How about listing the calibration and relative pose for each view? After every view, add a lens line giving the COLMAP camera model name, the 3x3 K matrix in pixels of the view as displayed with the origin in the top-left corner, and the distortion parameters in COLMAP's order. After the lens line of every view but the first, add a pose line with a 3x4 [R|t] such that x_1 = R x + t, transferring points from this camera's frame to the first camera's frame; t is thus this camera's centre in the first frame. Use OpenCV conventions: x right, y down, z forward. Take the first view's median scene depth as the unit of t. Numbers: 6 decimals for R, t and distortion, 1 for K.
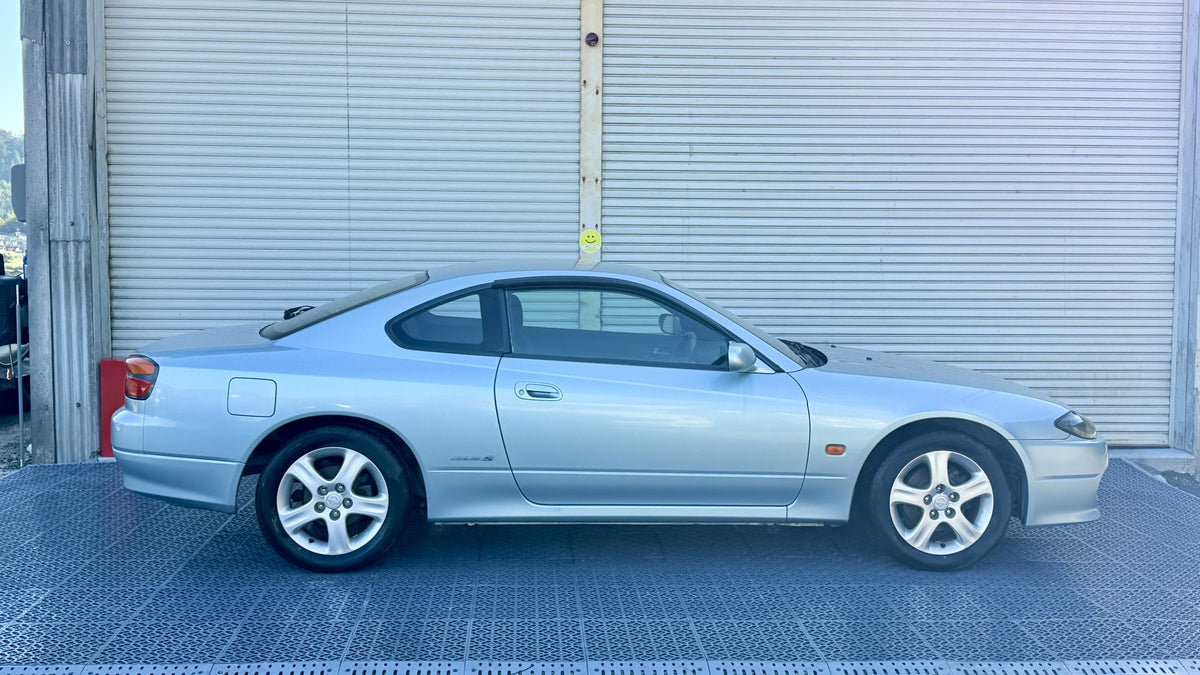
lens RADIAL K [[1185.6, 0, 600.0], [0, 1185.6, 337.5], [0, 0, 1]] dist [0.169615, -0.302752]
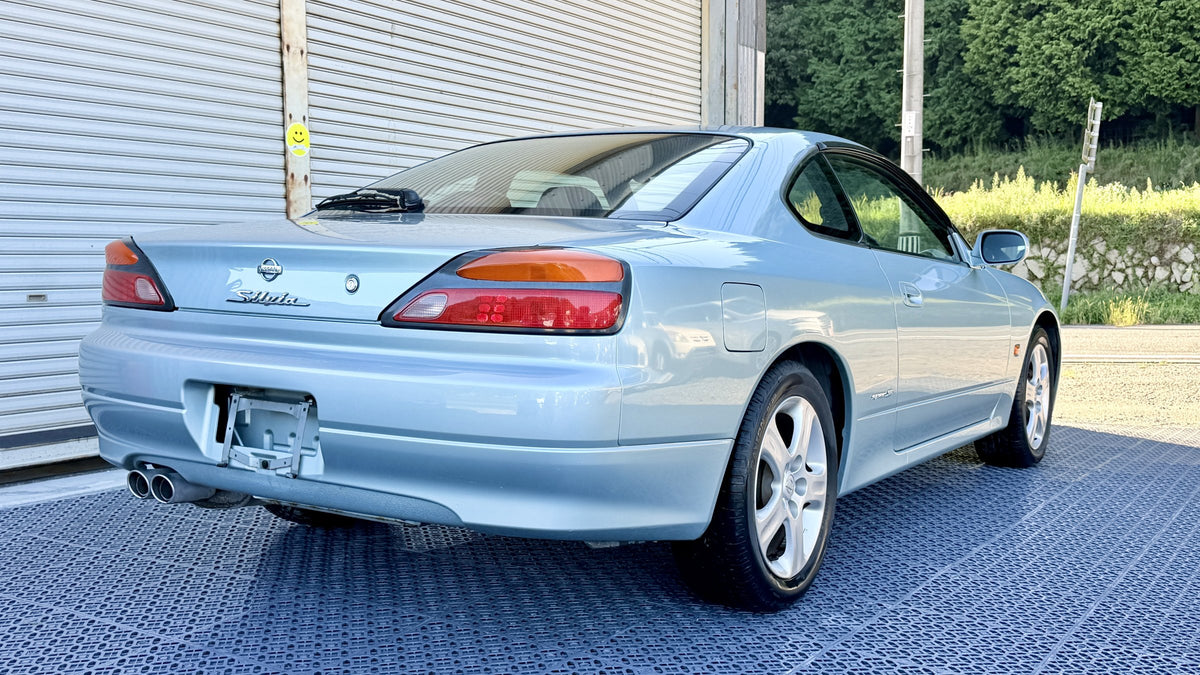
lens RADIAL K [[1185.6, 0, 600.0], [0, 1185.6, 337.5], [0, 0, 1]] dist [0.169615, -0.302752]
pose [[0.605330, -0.057826, 0.793871, -0.482225], [0.054111, 0.998040, 0.031438, 0.022763], [-0.794133, 0.023927, 0.607272, 0.449530]]
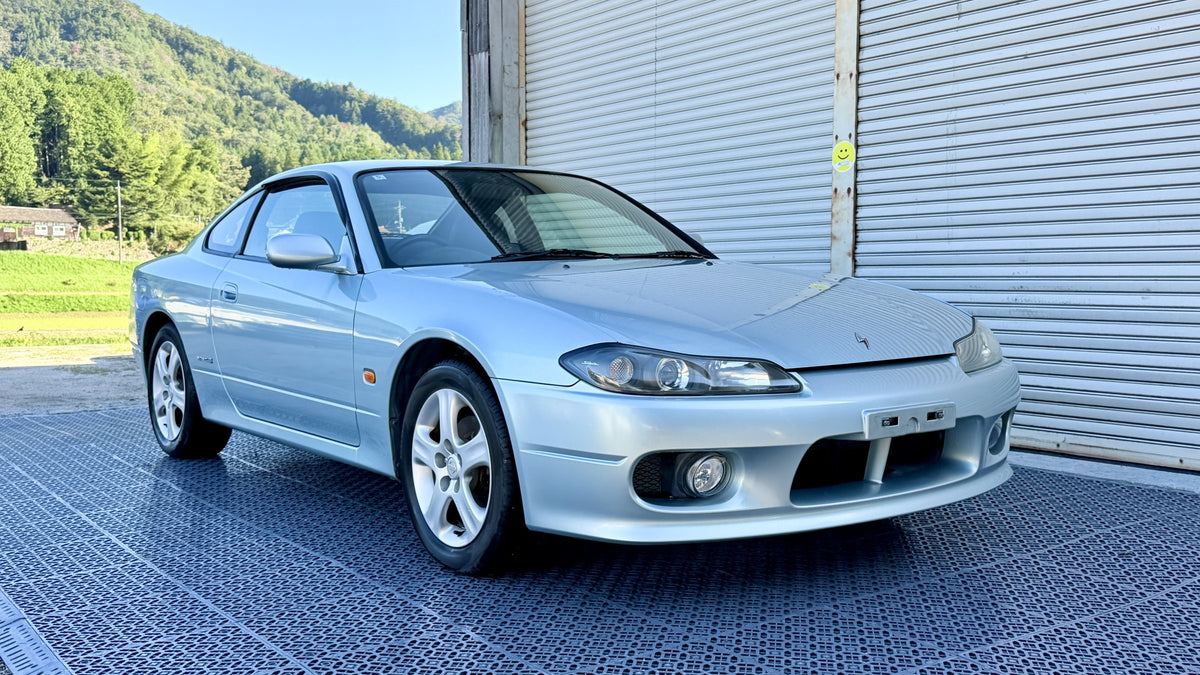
lens RADIAL K [[1185.6, 0, 600.0], [0, 1185.6, 337.5], [0, 0, 1]] dist [0.169615, -0.302752]
pose [[0.521826, 0.035553, -0.852311, 0.592730], [-0.049623, 0.998704, 0.011278, 0.035792], [0.851608, 0.036409, 0.522914, 0.481240]]
